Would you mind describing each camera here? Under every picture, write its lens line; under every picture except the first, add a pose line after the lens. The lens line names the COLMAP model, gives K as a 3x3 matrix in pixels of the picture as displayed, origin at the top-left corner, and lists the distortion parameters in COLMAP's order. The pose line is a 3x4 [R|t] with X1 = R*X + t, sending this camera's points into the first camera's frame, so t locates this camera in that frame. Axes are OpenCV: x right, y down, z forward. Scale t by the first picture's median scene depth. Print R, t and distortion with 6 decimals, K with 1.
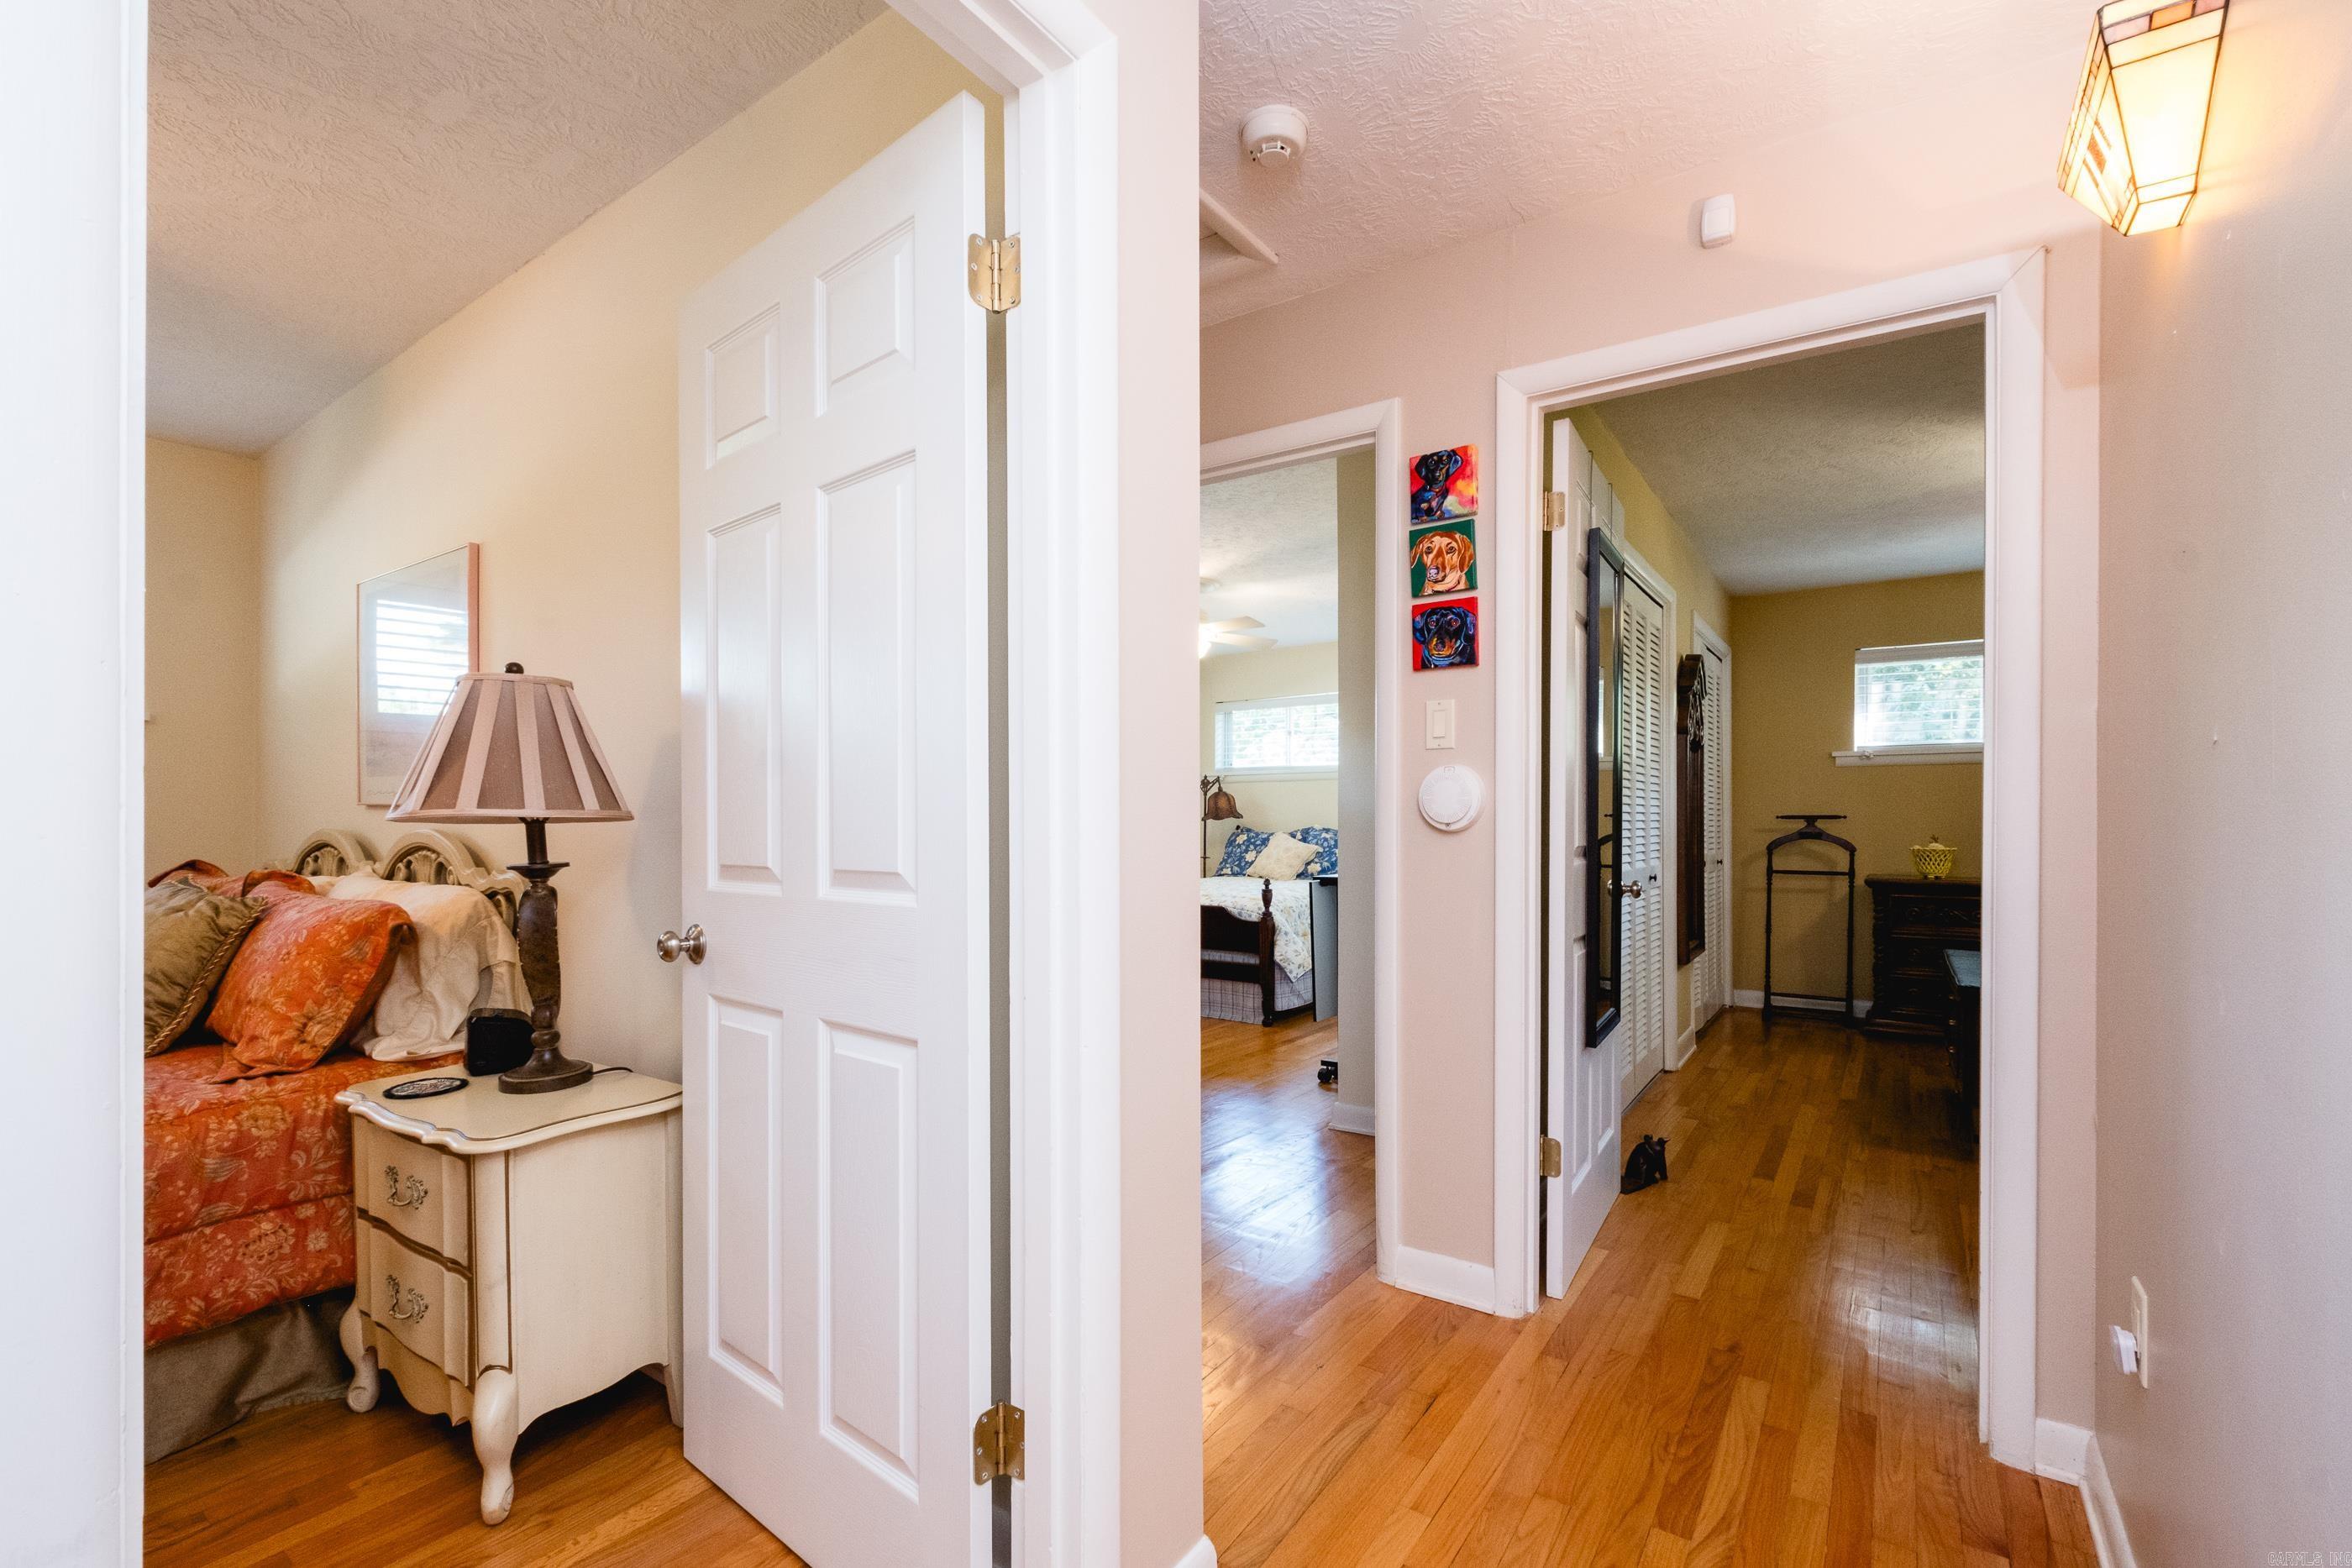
lens RADIAL K [[1013.5, 0, 1211.0], [0, 1013.5, 827.2], [0, 0, 1]] dist [-0.000017, -0.001130]
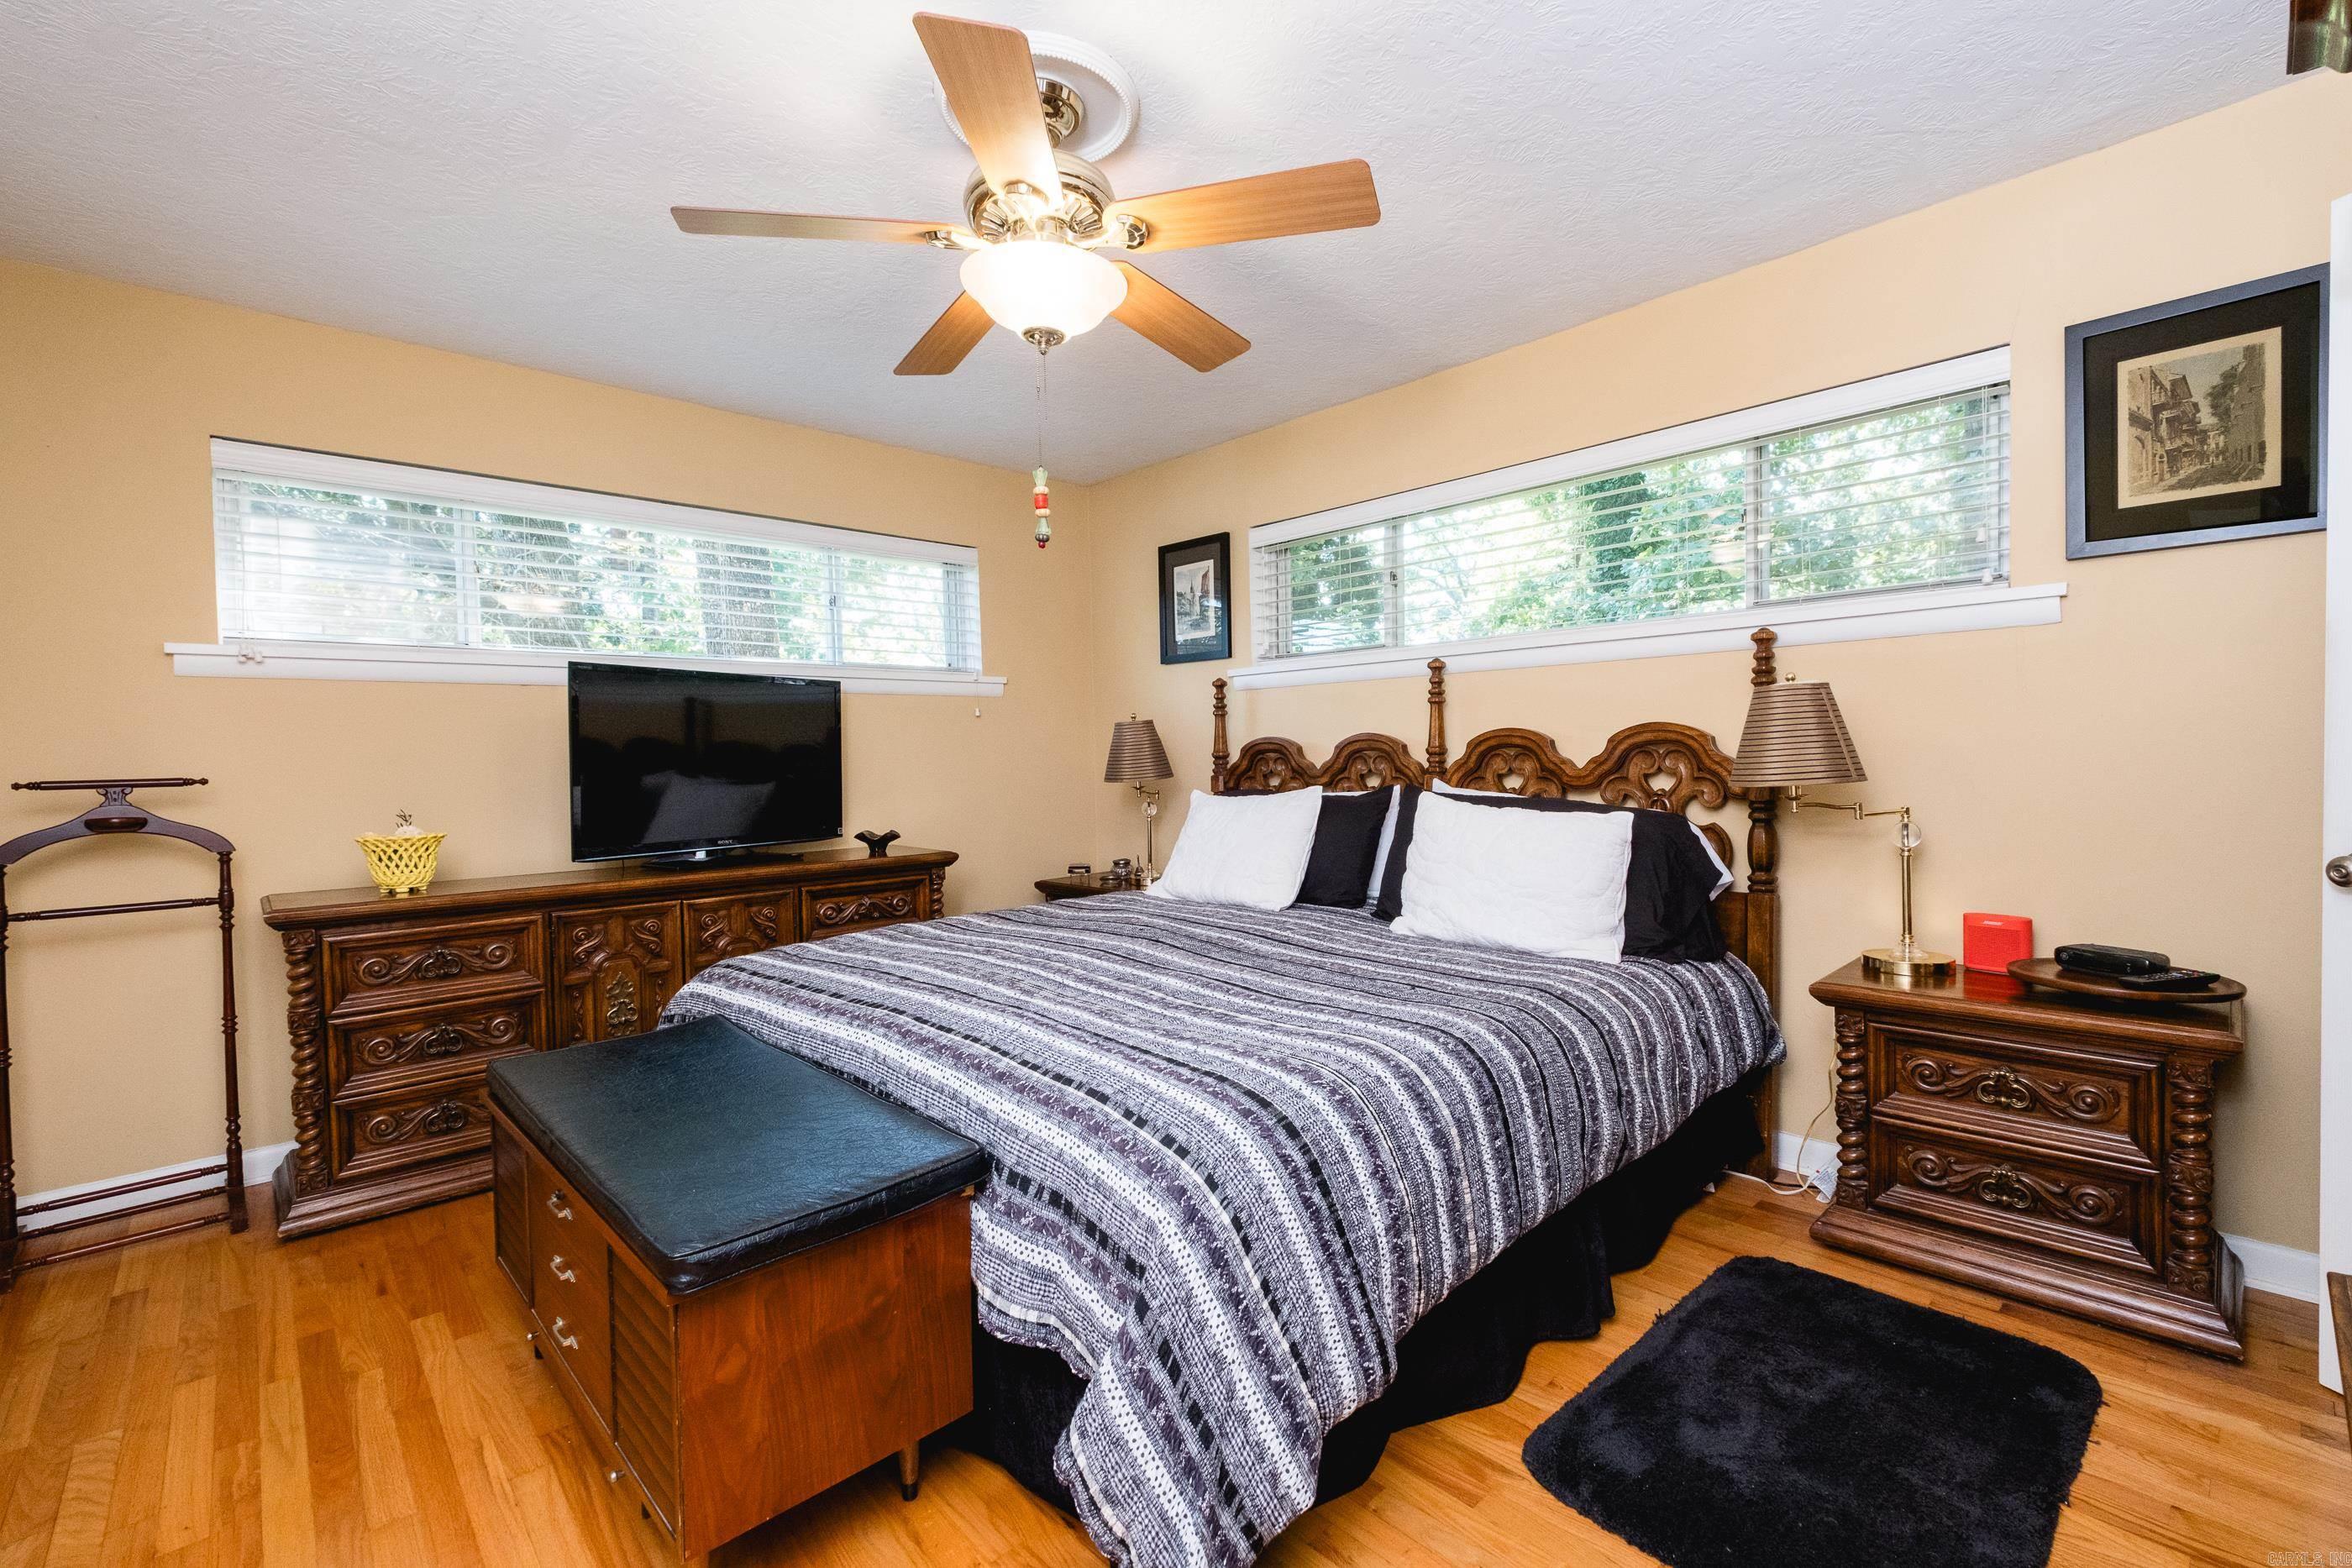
lens RADIAL K [[1013.5, 0, 1174.5], [0, 1013.5, 780.6], [0, 0, 1]] dist [-0.000017, -0.001130]
pose [[0.242060, -0.027484, 0.969872, 0.300309], [0.033896, 0.999228, 0.019856, -0.004691], [-0.969669, 0.028069, 0.242805, 0.483936]]
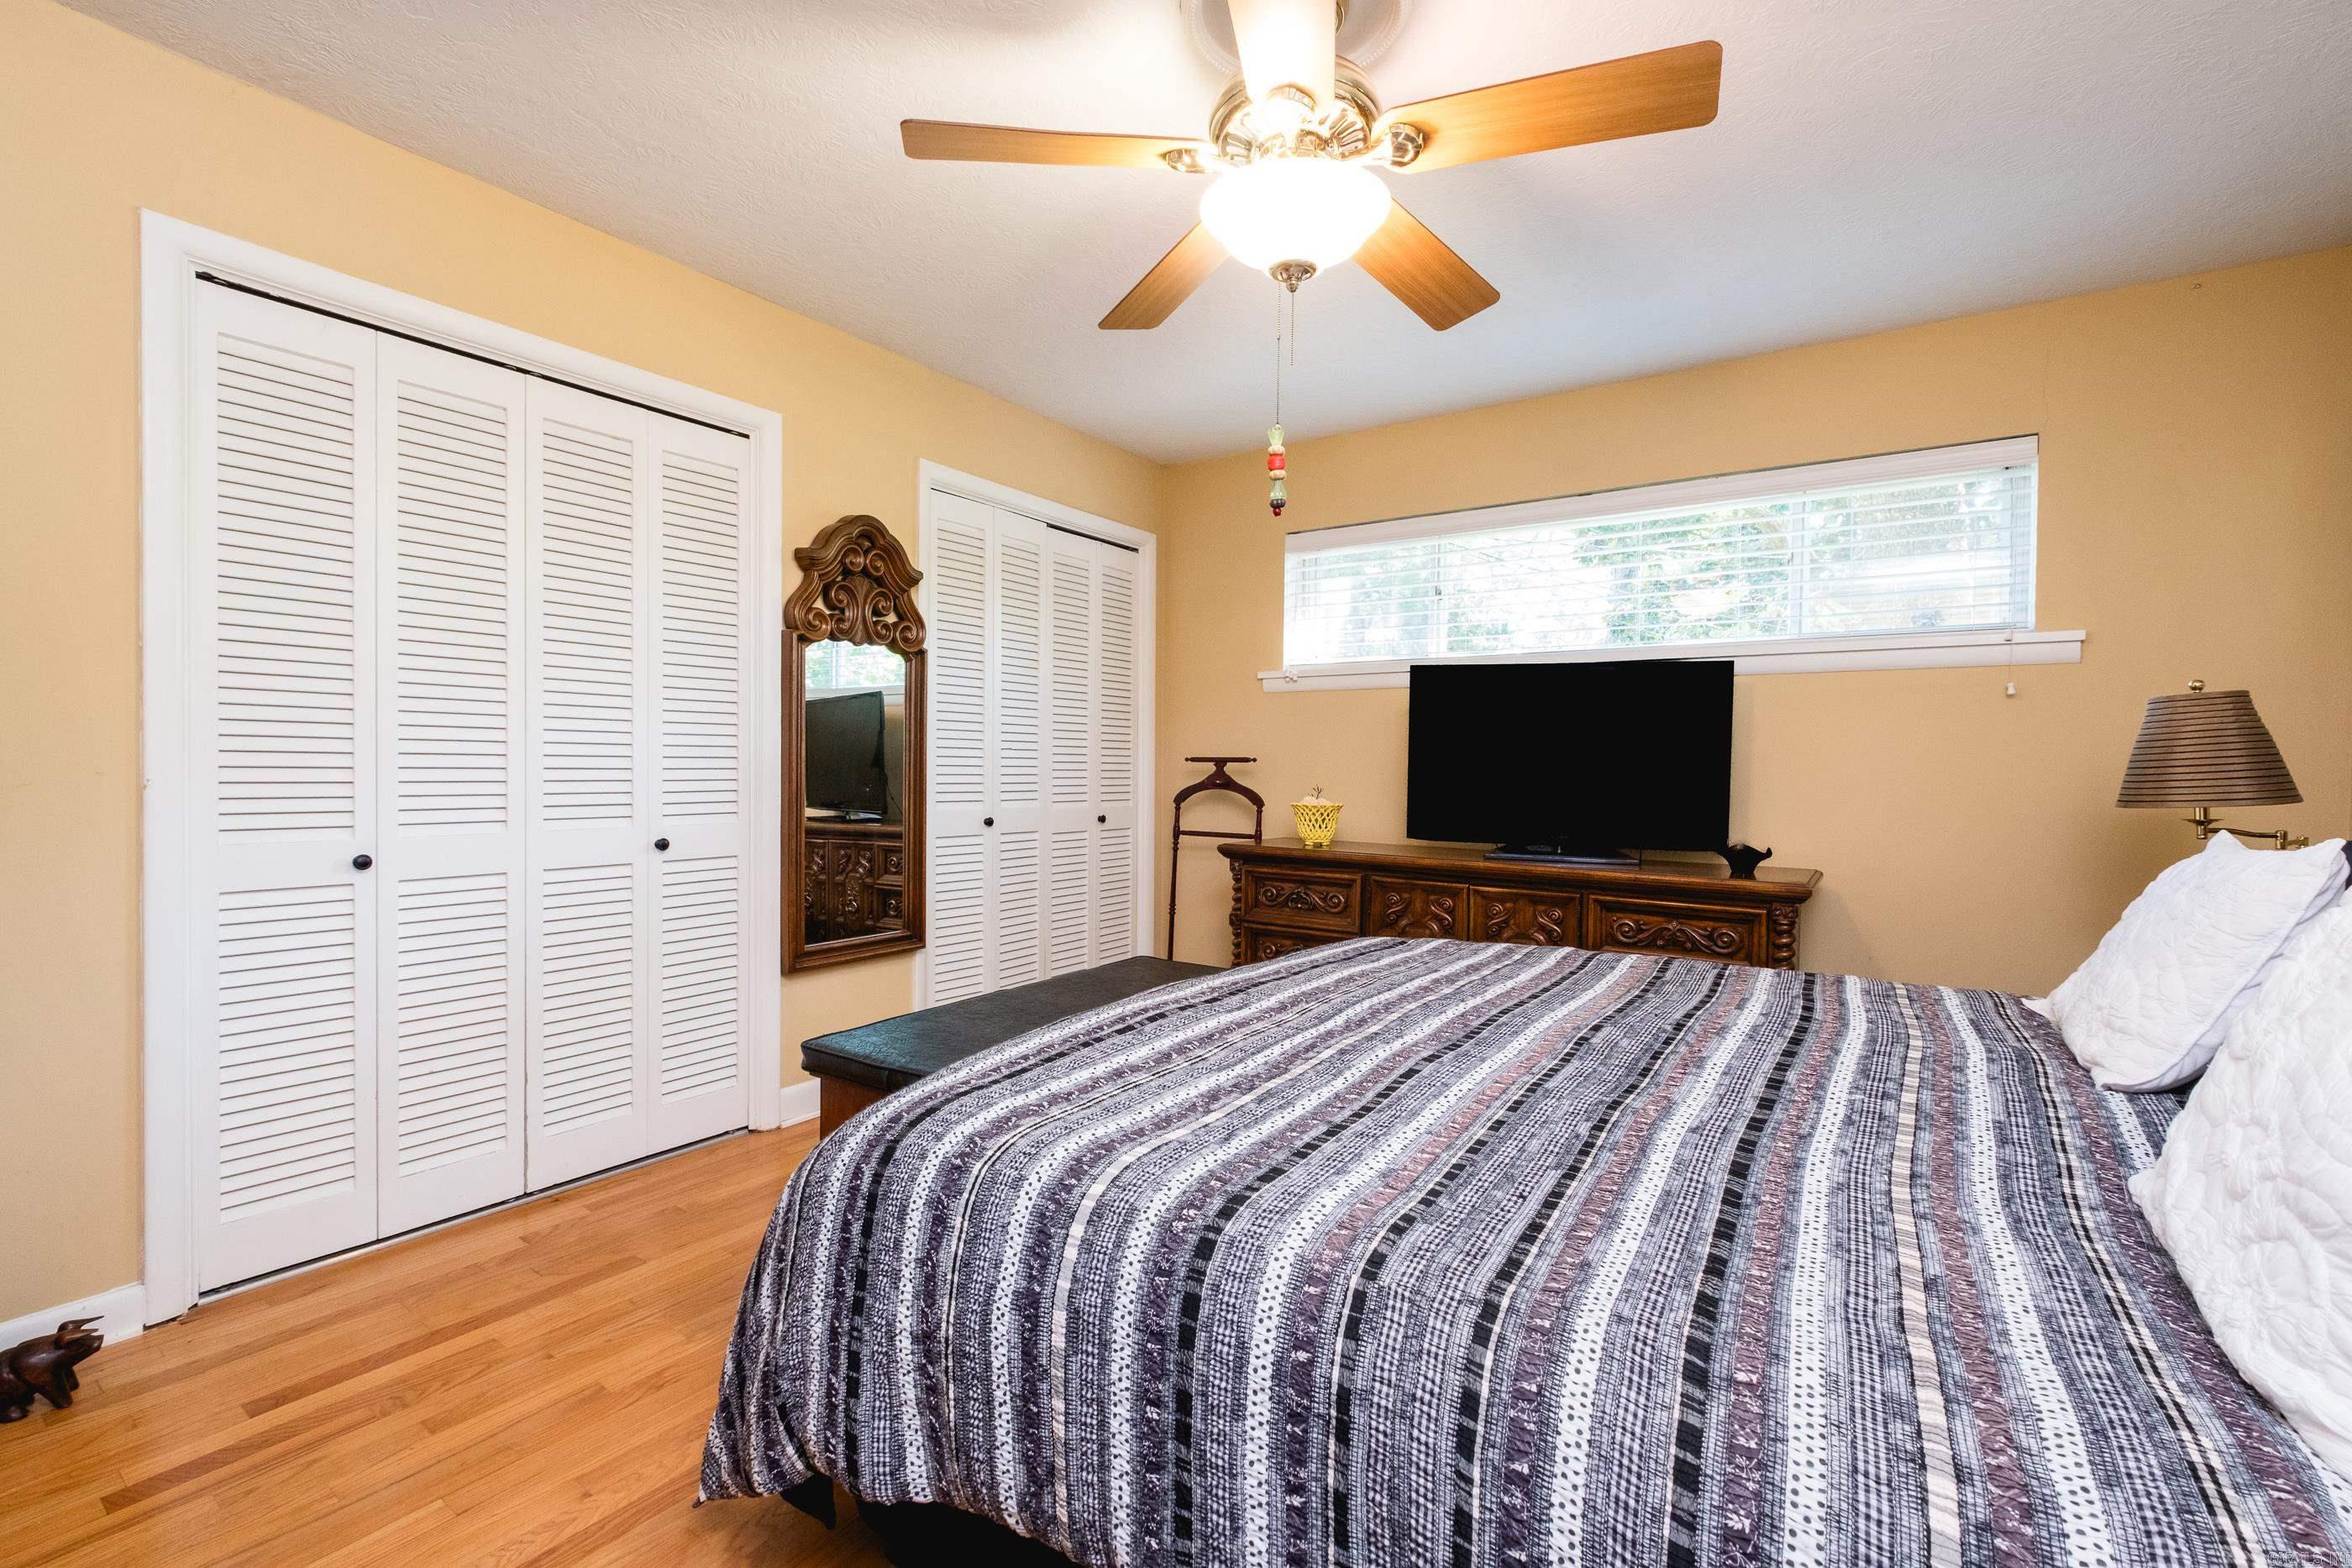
lens RADIAL K [[1013.5, 0, 1162.5], [0, 1013.5, 774.7], [0, 0, 1]] dist [-0.000017, -0.001130]
pose [[0.999360, 0.011686, -0.033807, 0.629036], [-0.011660, 0.999932, 0.000960, 0.000922], [0.033816, -0.000565, 0.999428, 0.284644]]
